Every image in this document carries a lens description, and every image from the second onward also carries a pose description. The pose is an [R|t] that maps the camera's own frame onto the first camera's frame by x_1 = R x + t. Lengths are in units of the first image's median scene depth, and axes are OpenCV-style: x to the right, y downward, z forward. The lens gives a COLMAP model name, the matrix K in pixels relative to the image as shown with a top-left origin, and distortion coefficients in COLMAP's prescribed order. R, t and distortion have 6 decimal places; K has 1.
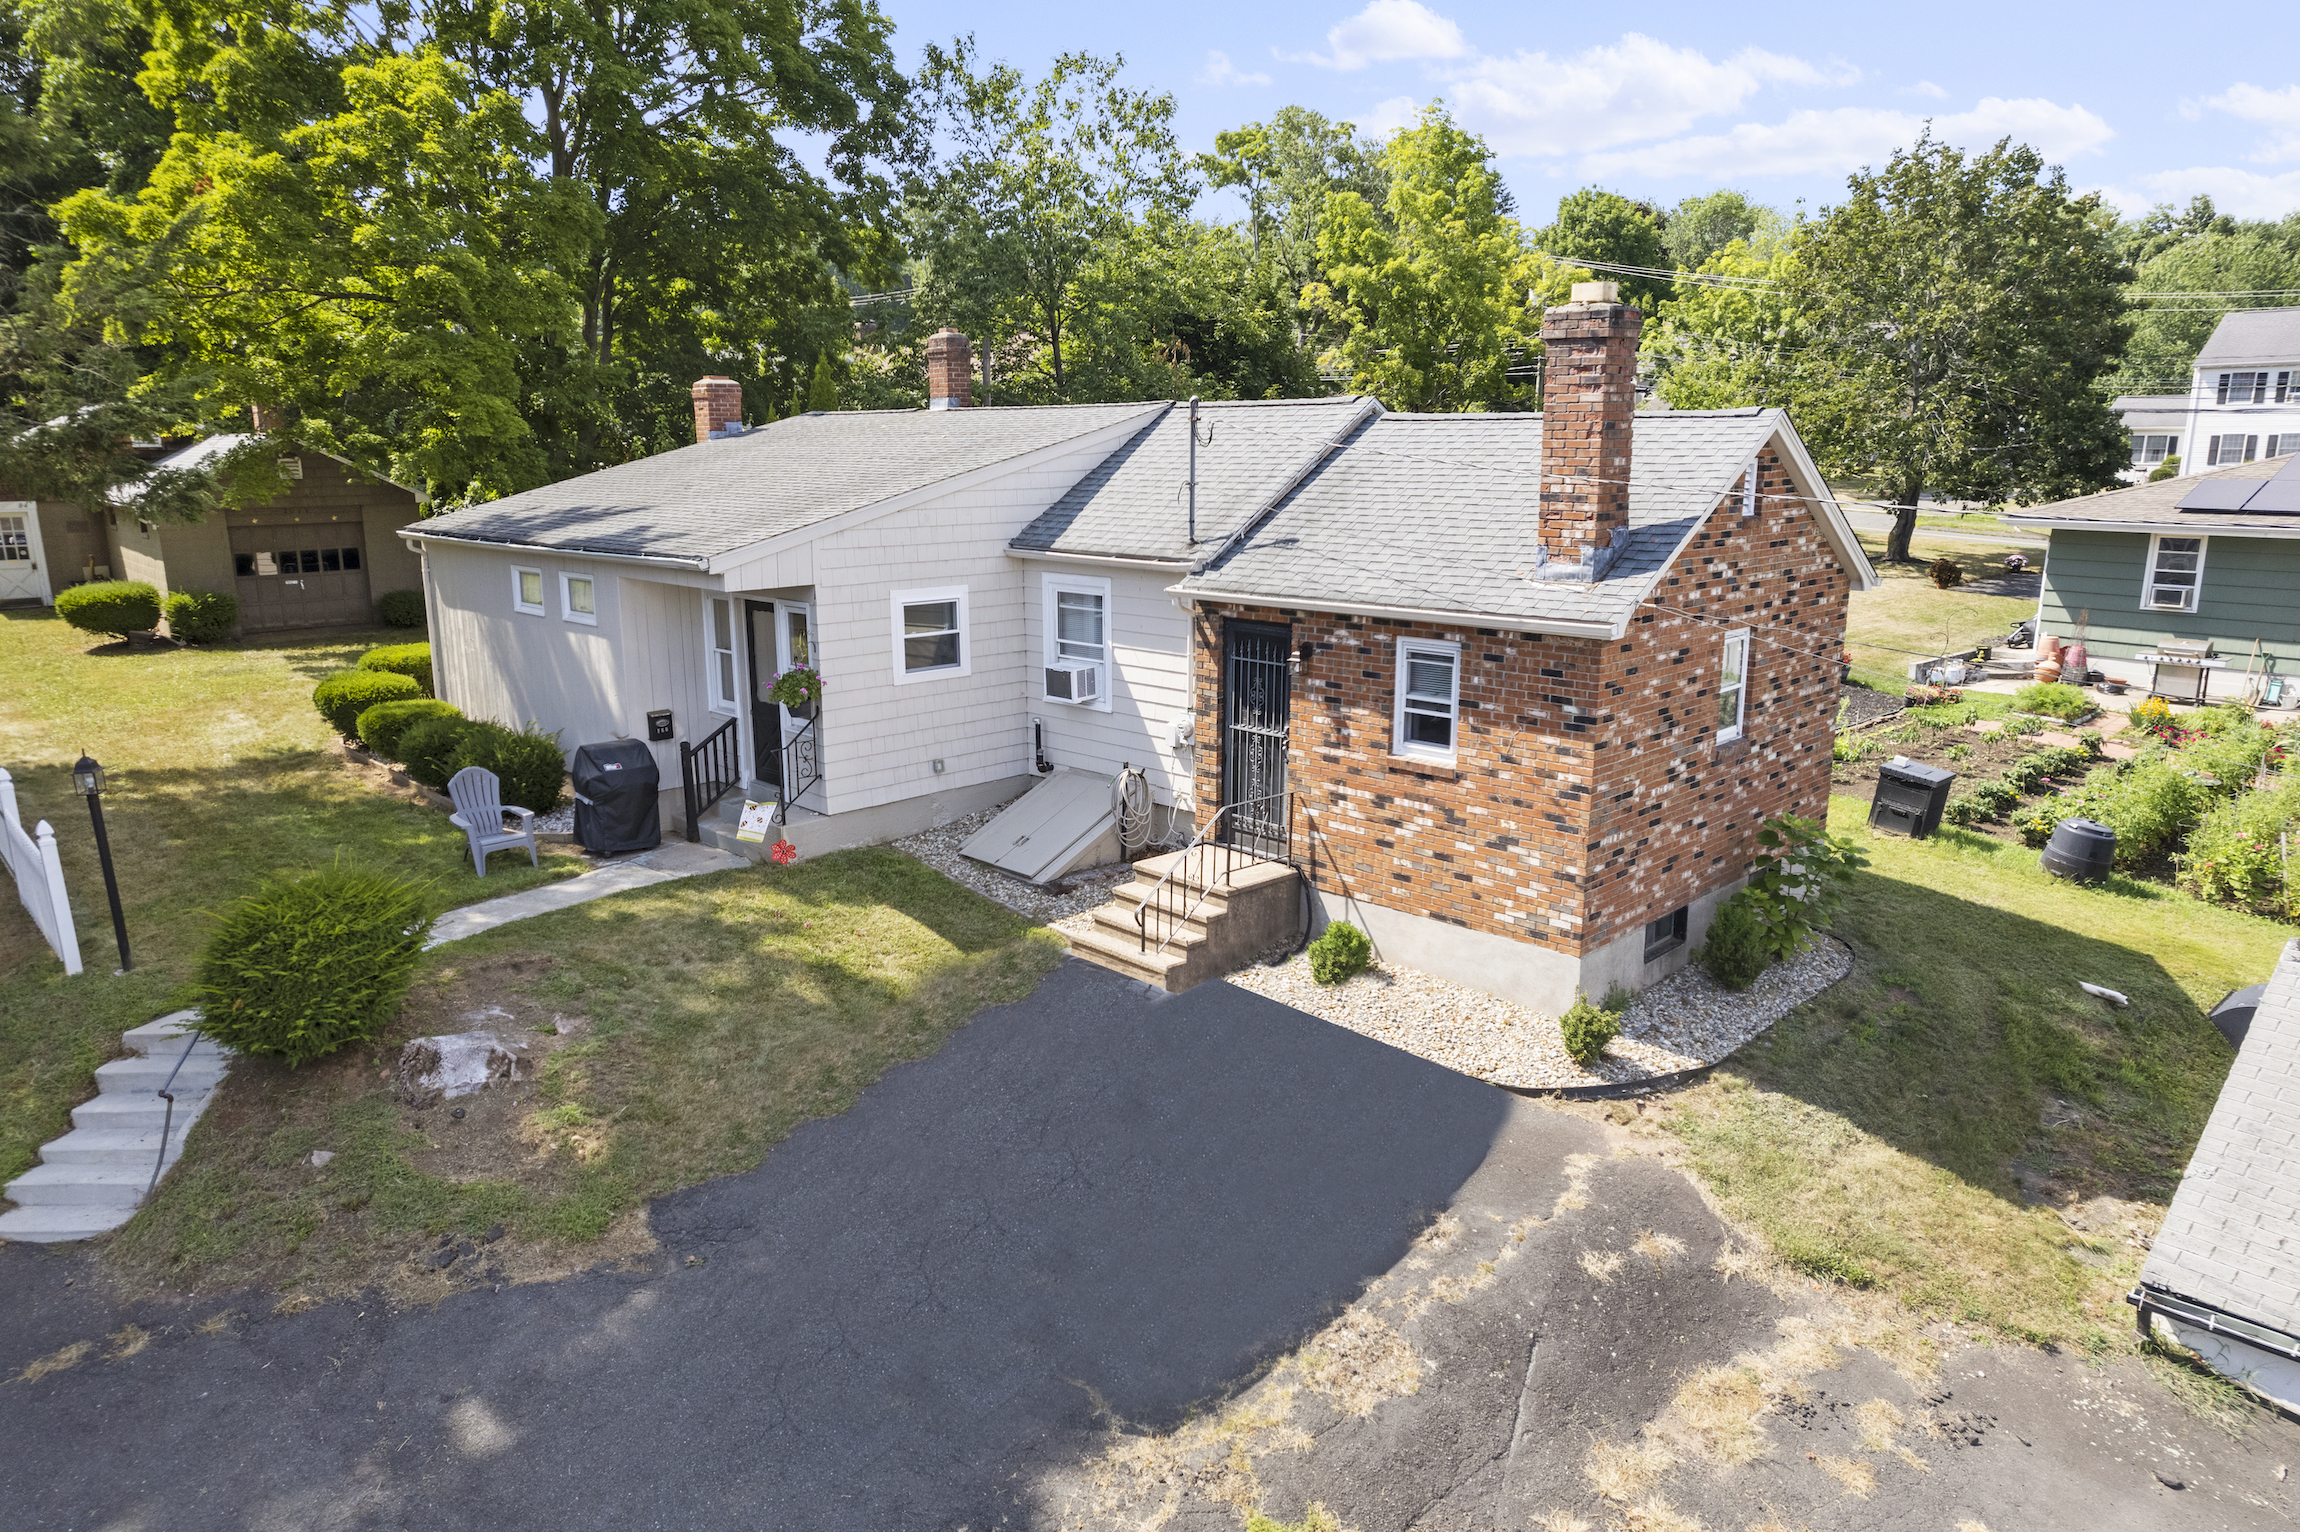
lens RADIAL K [[1458.6, 0, 1159.3], [0, 1458.6, 768.7], [0, 0, 1]] dist [-0.067992, 0.070039]
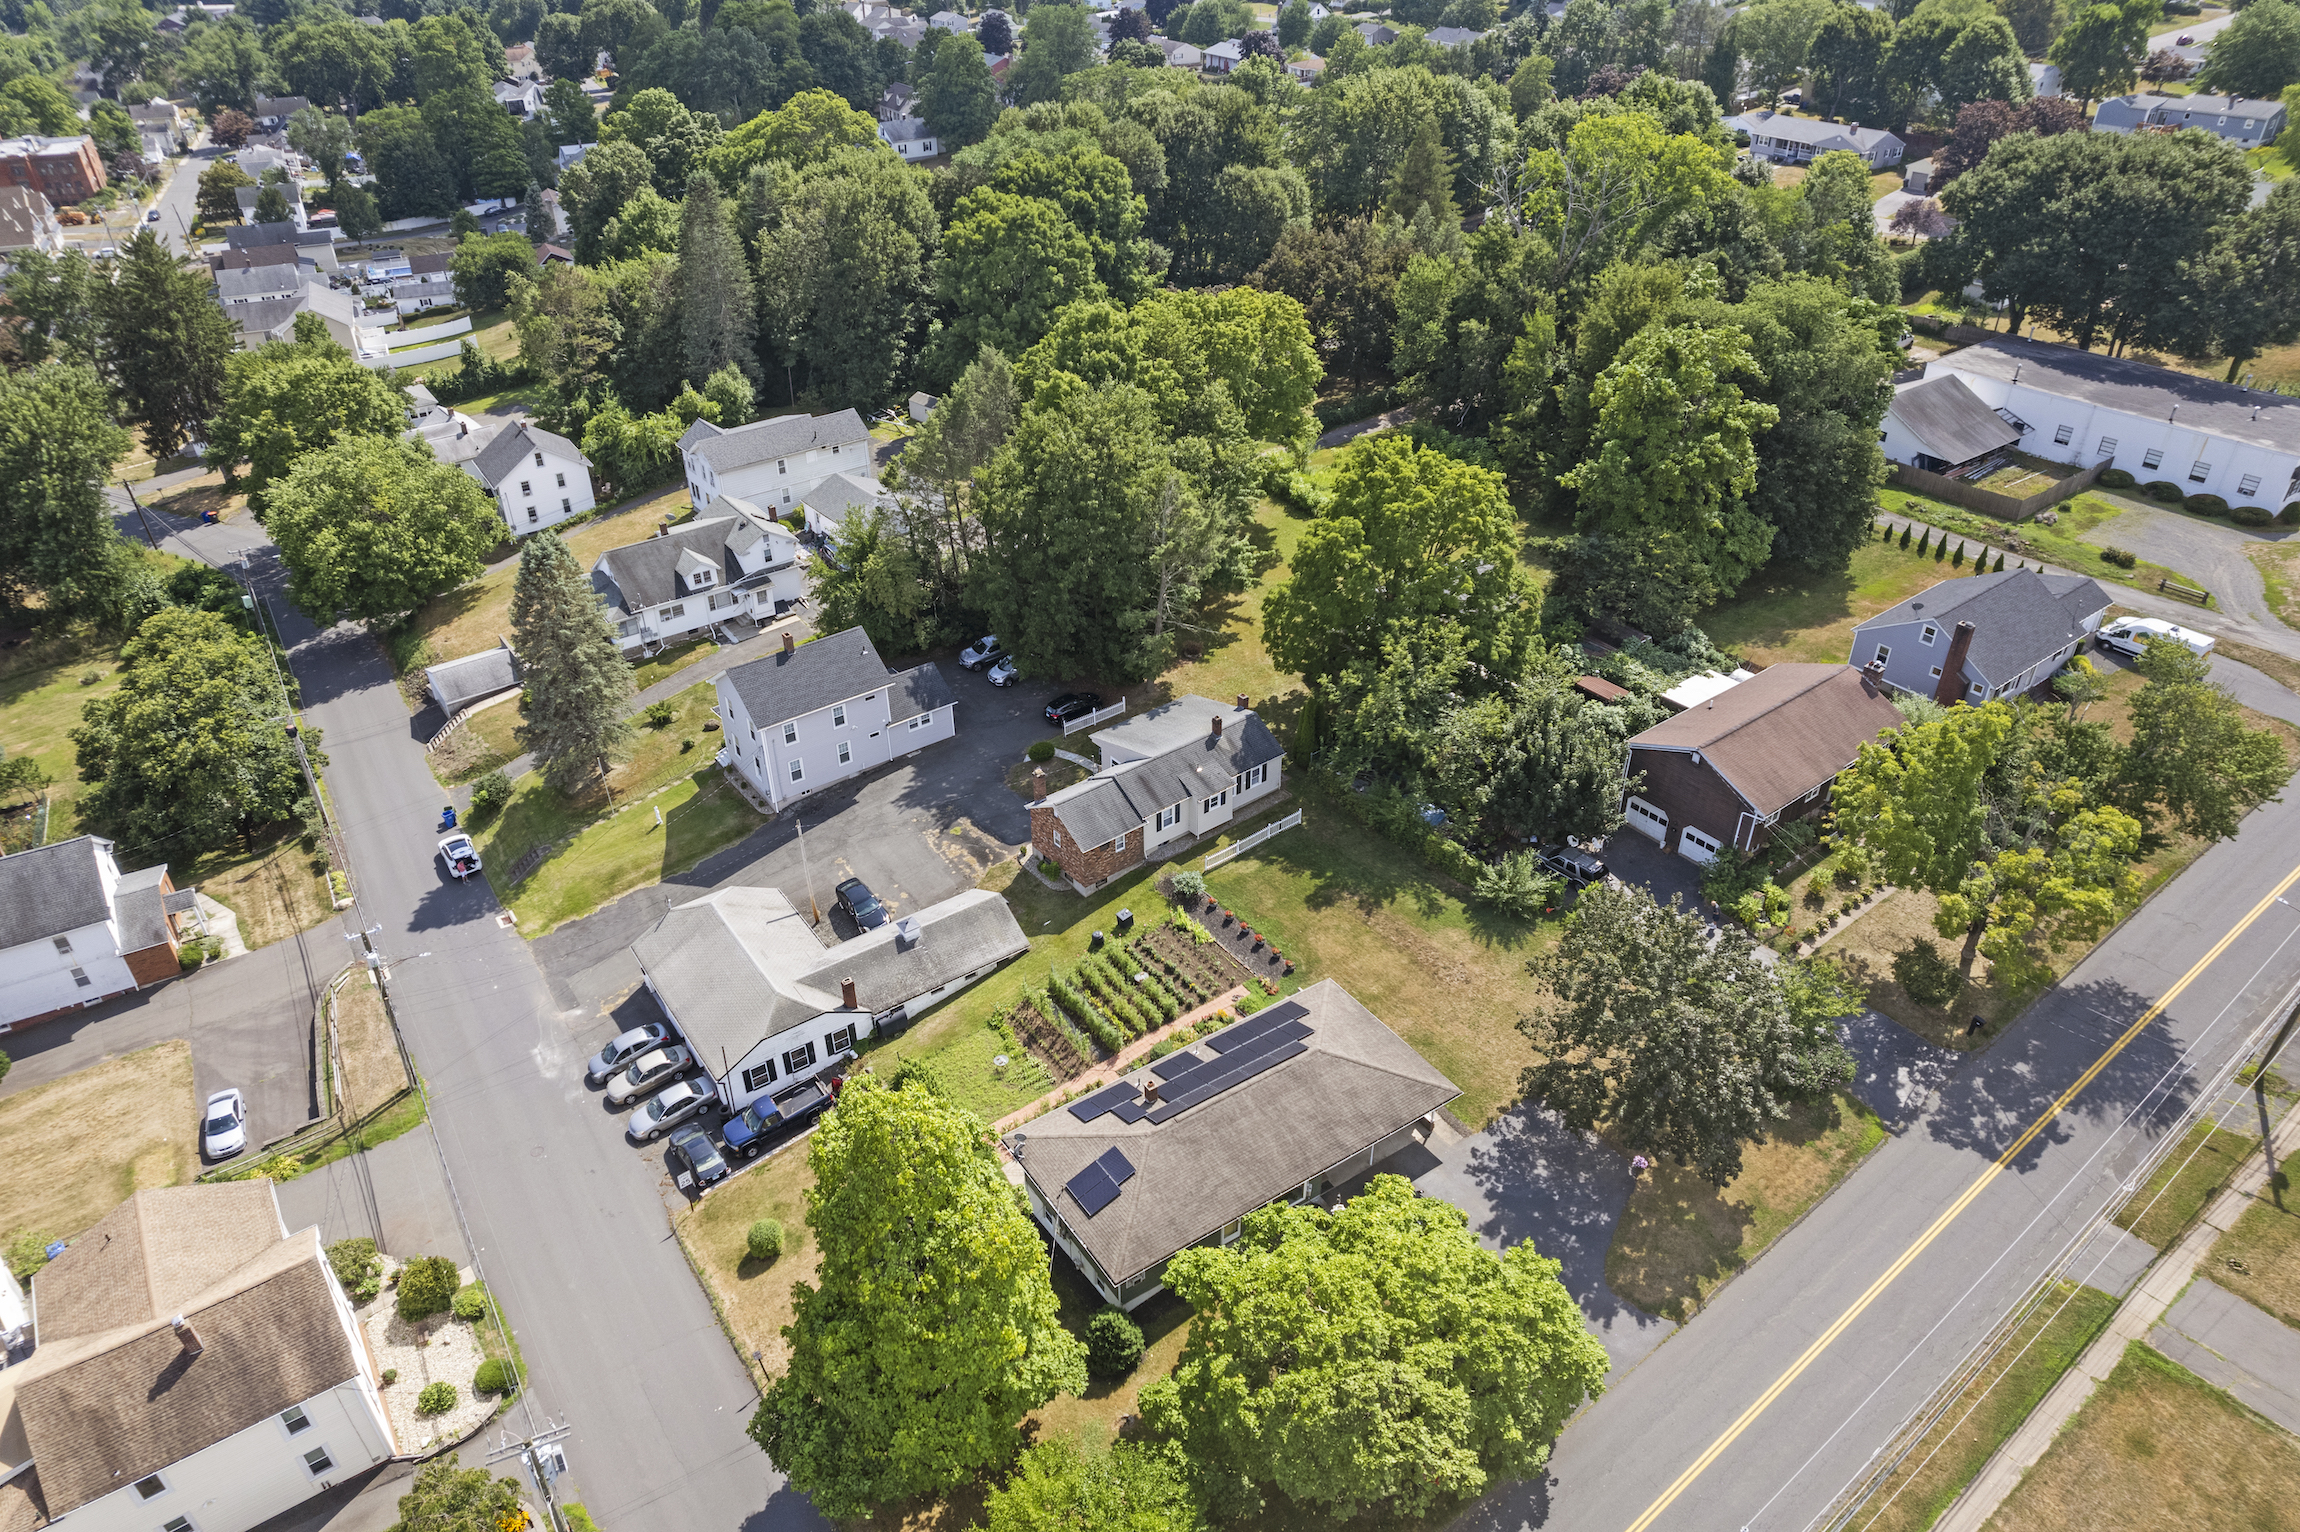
lens RADIAL K [[1458.6, 0, 1159.3], [0, 1458.6, 768.7], [0, 0, 1]] dist [-0.067992, 0.070039]
pose [[-0.104072, 0.548350, -0.829748, 4.488796], [-0.226335, 0.799330, 0.556637, -3.242933], [0.968474, 0.245731, 0.040923, 0.909331]]
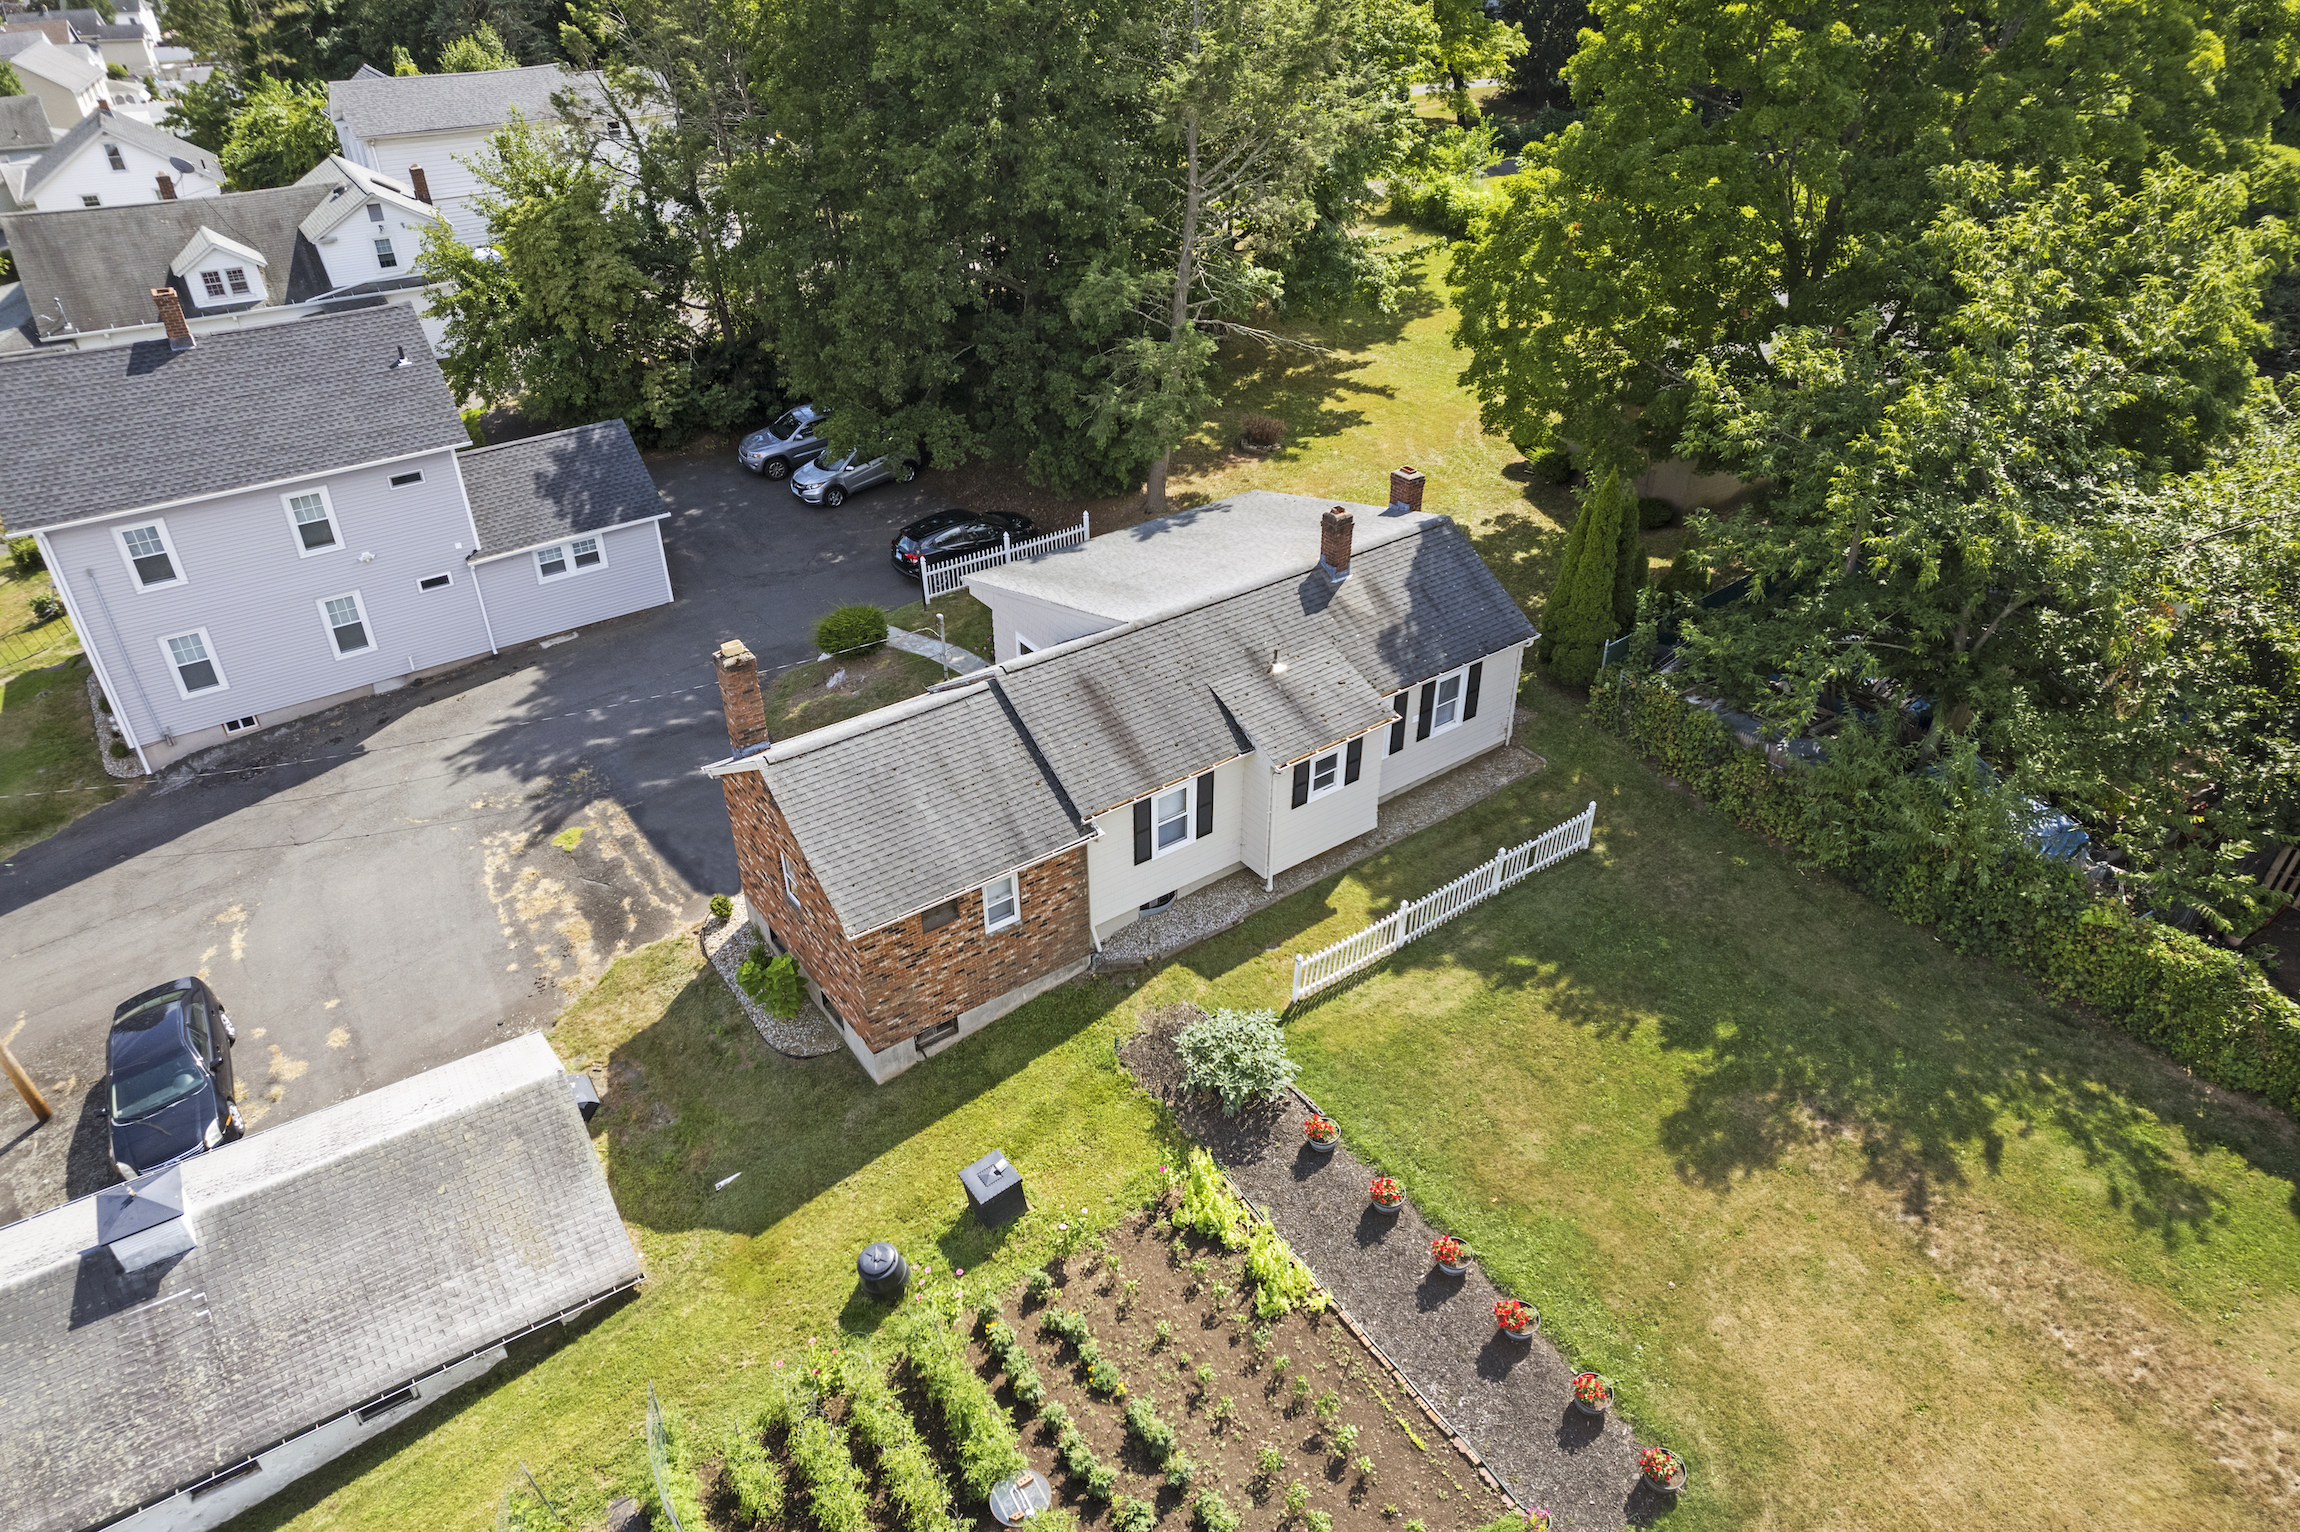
lens RADIAL K [[1458.6, 0, 1159.3], [0, 1458.6, 768.7], [0, 0, 1]] dist [-0.067992, 0.070039]
pose [[-0.148583, 0.545226, -0.825016, 1.468447], [-0.228717, 0.792709, 0.565067, -1.095525], [0.962087, 0.272654, 0.006919, 1.160831]]
